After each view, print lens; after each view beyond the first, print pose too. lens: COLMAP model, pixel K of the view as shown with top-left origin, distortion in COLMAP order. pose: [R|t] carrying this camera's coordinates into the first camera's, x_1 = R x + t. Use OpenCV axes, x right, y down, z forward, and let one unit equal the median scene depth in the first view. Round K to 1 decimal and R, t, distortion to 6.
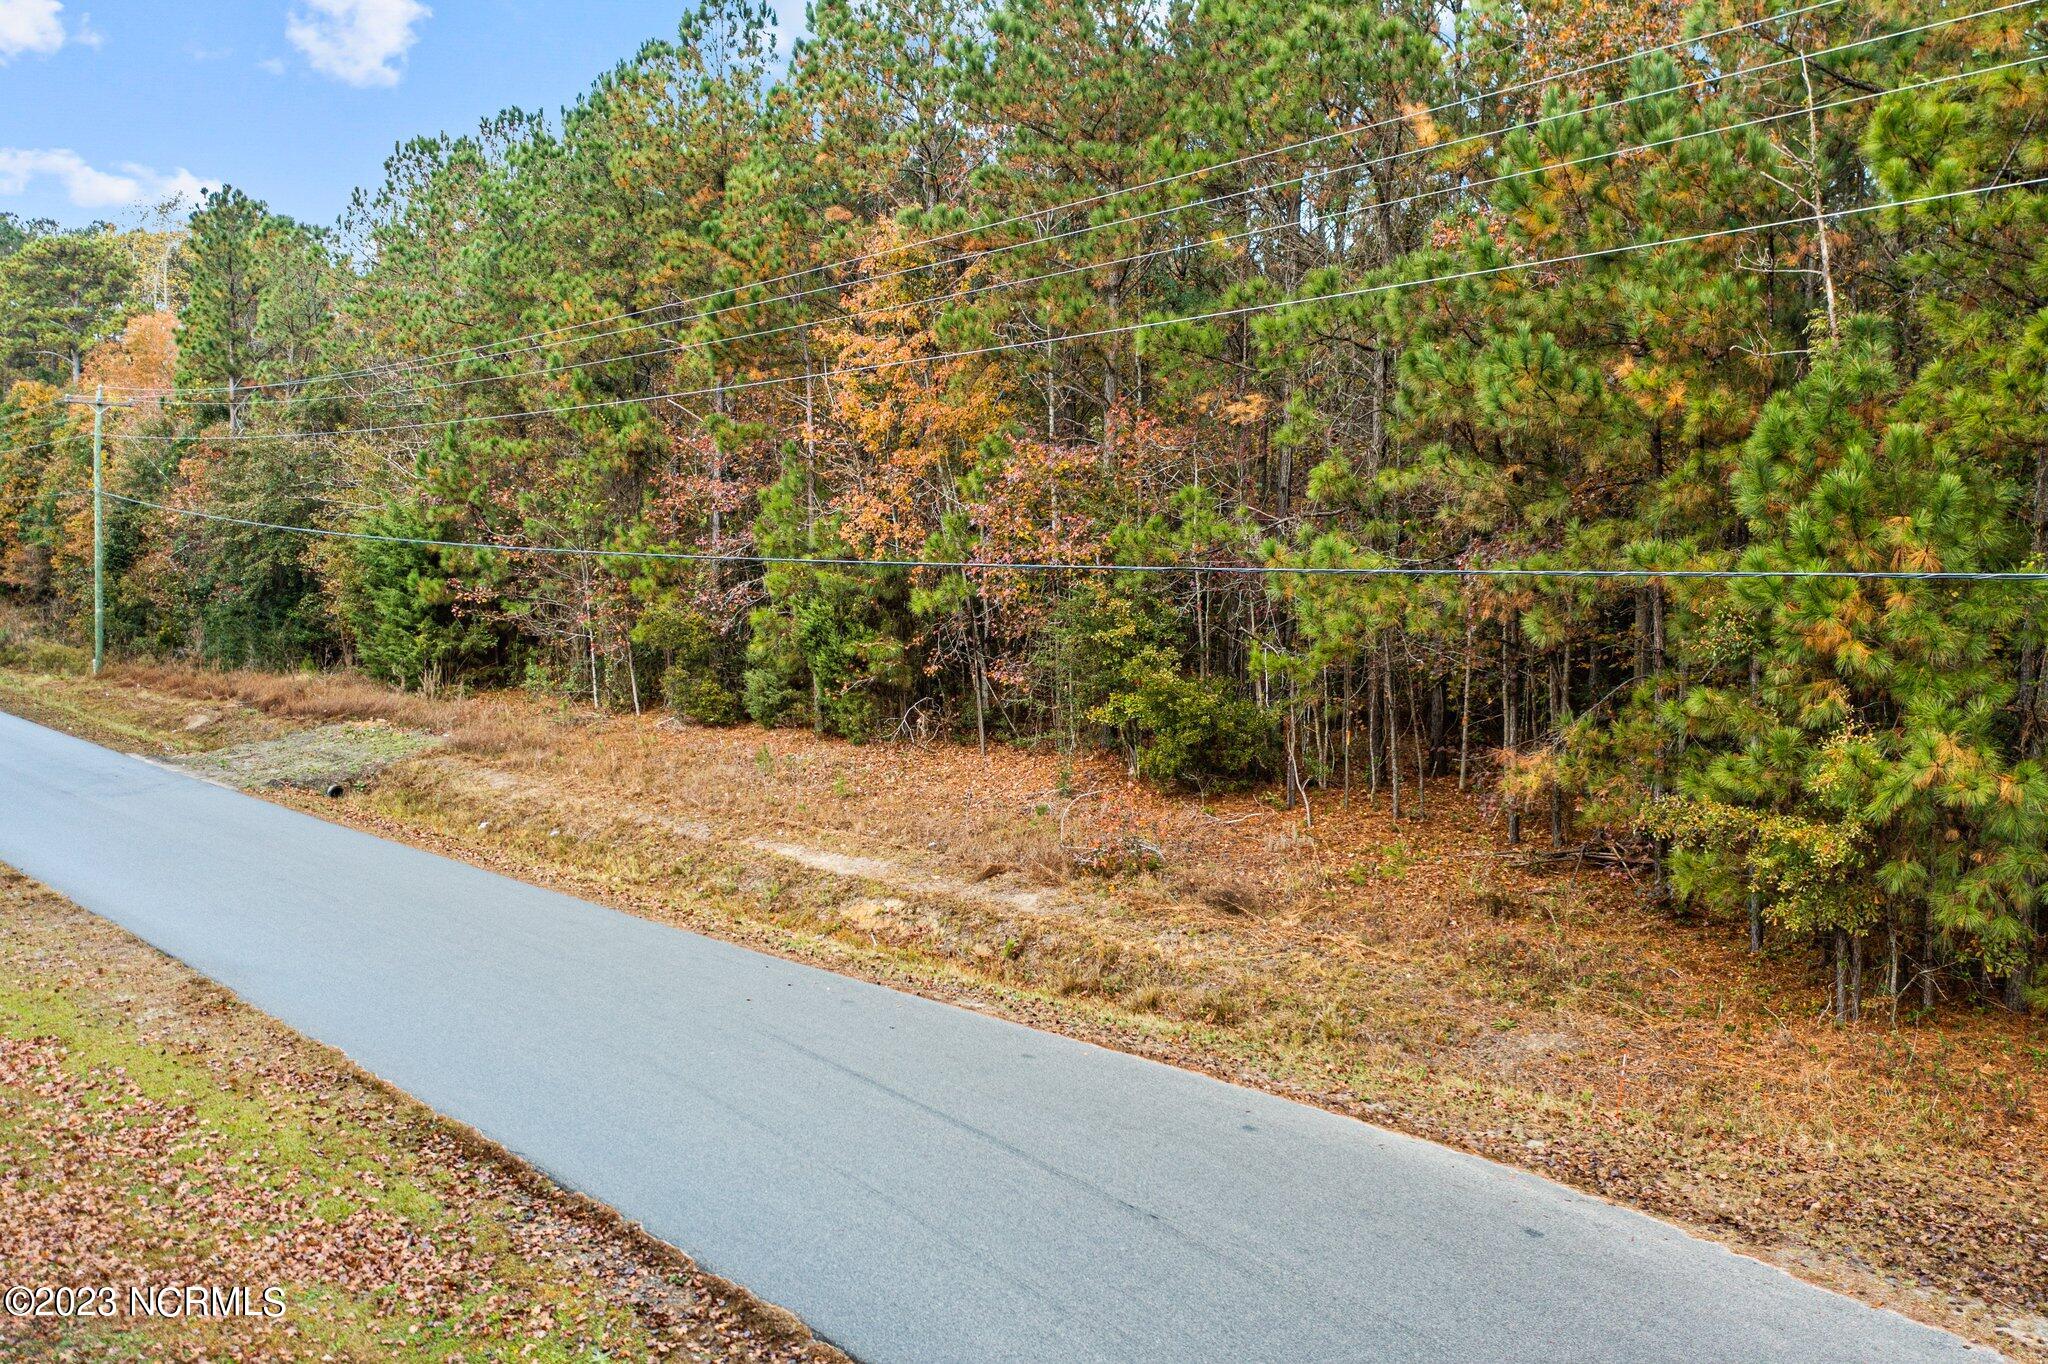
lens RADIAL K [[1697.5, 0, 1022.6], [0, 1697.5, 688.8], [0, 0, 1]] dist [0.020293, -0.000715]
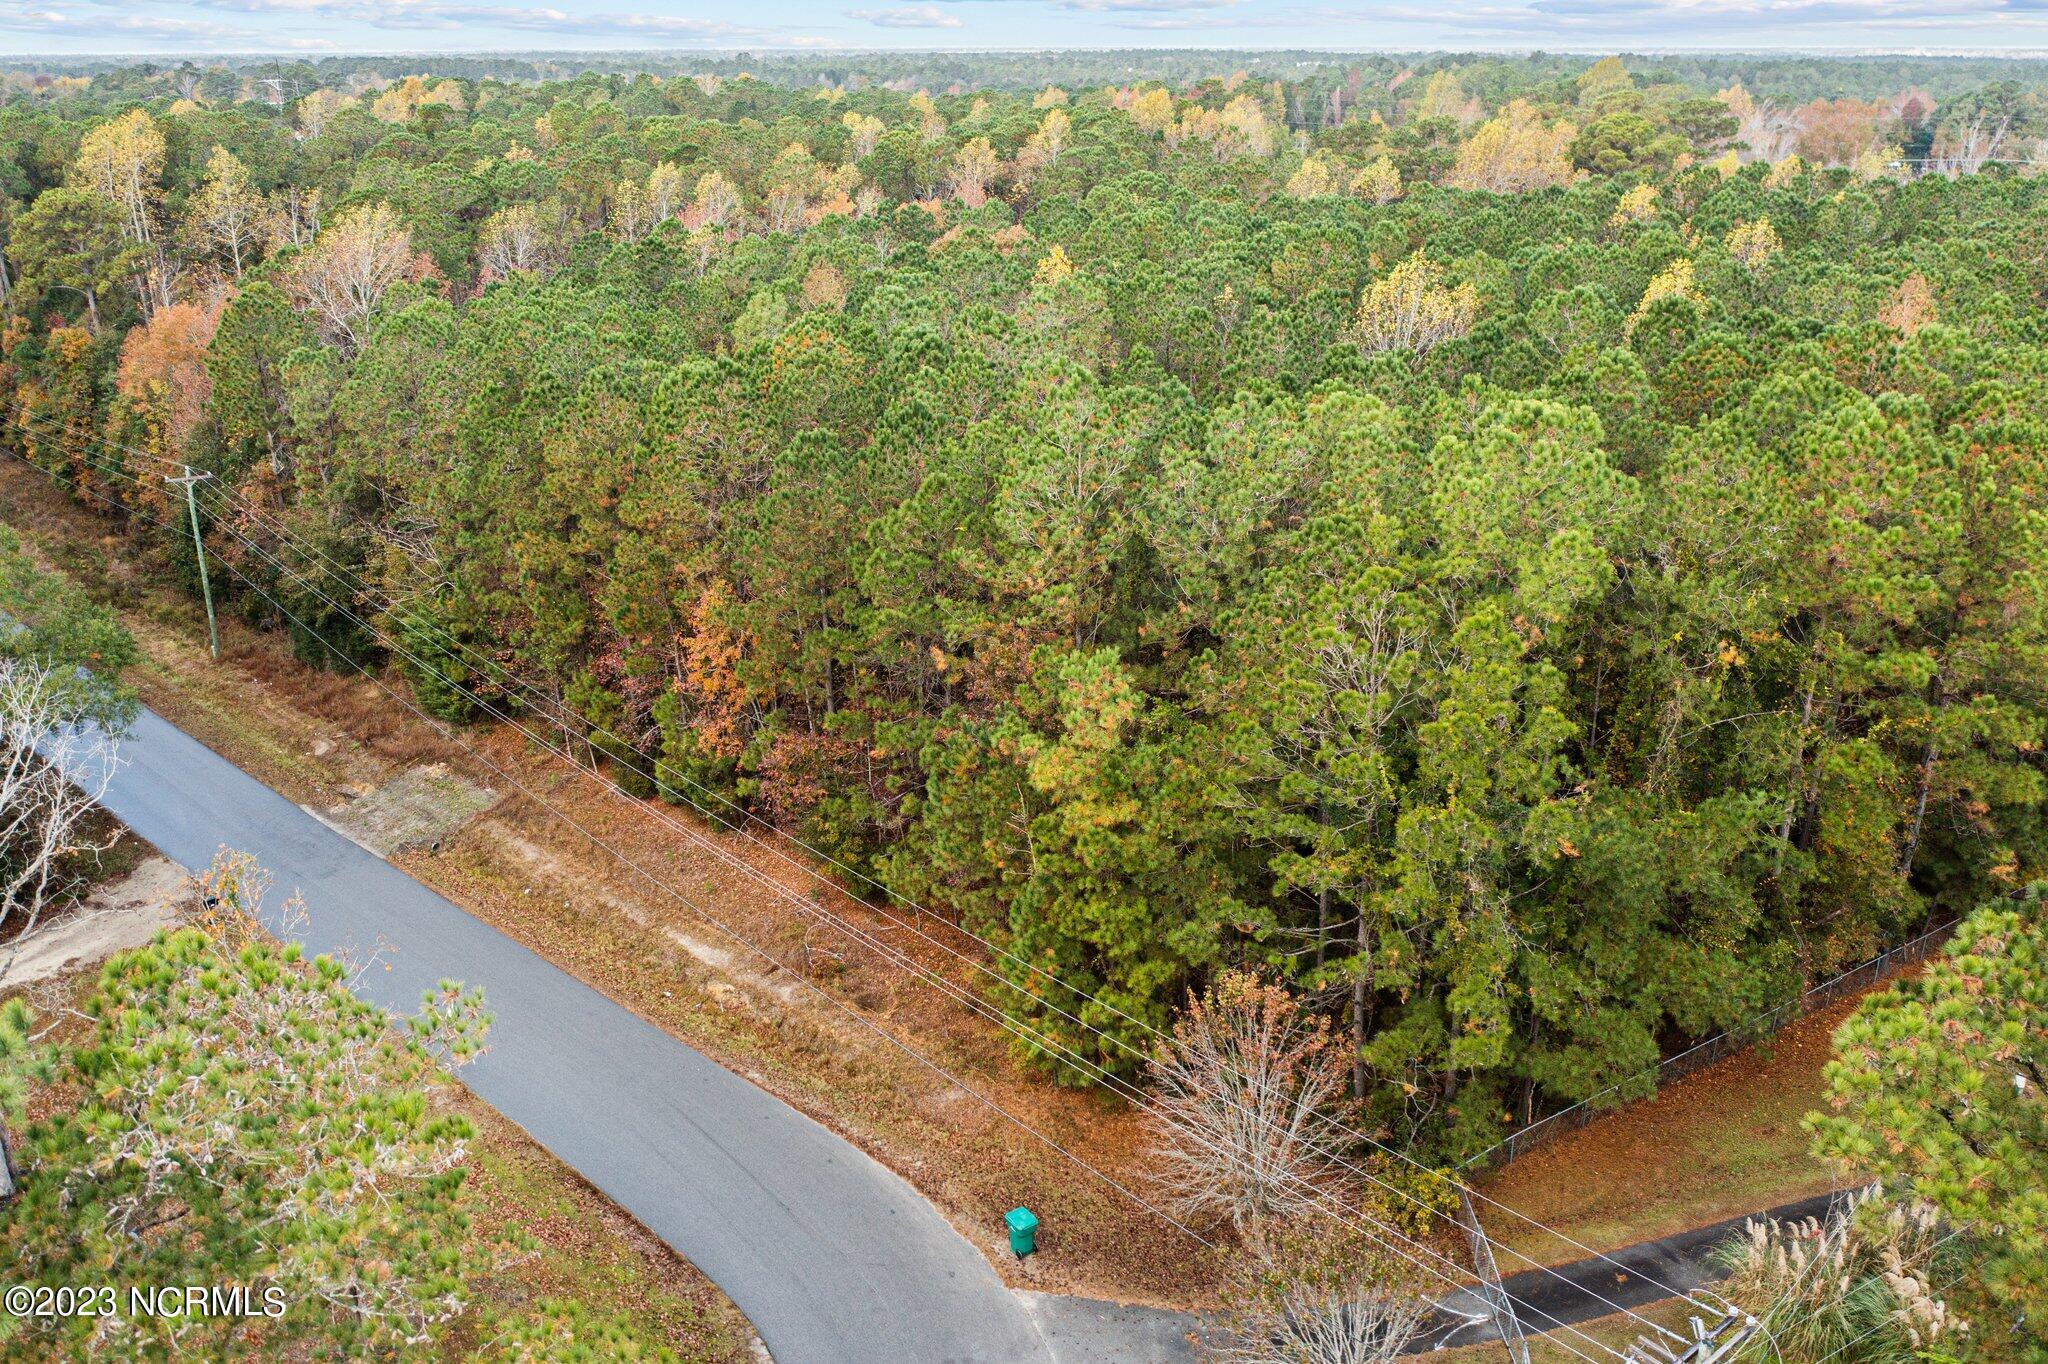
lens RADIAL K [[1570.2, 0, 1023.5], [0, 1570.2, 676.0], [0, 0, 1]] dist [0.003107, 0.003922]
pose [[0.997400, -0.053682, 0.048080, 0.208914], [0.040380, 0.968905, 0.244115, -0.682396], [-0.059689, -0.241539, 0.968554, -0.847942]]
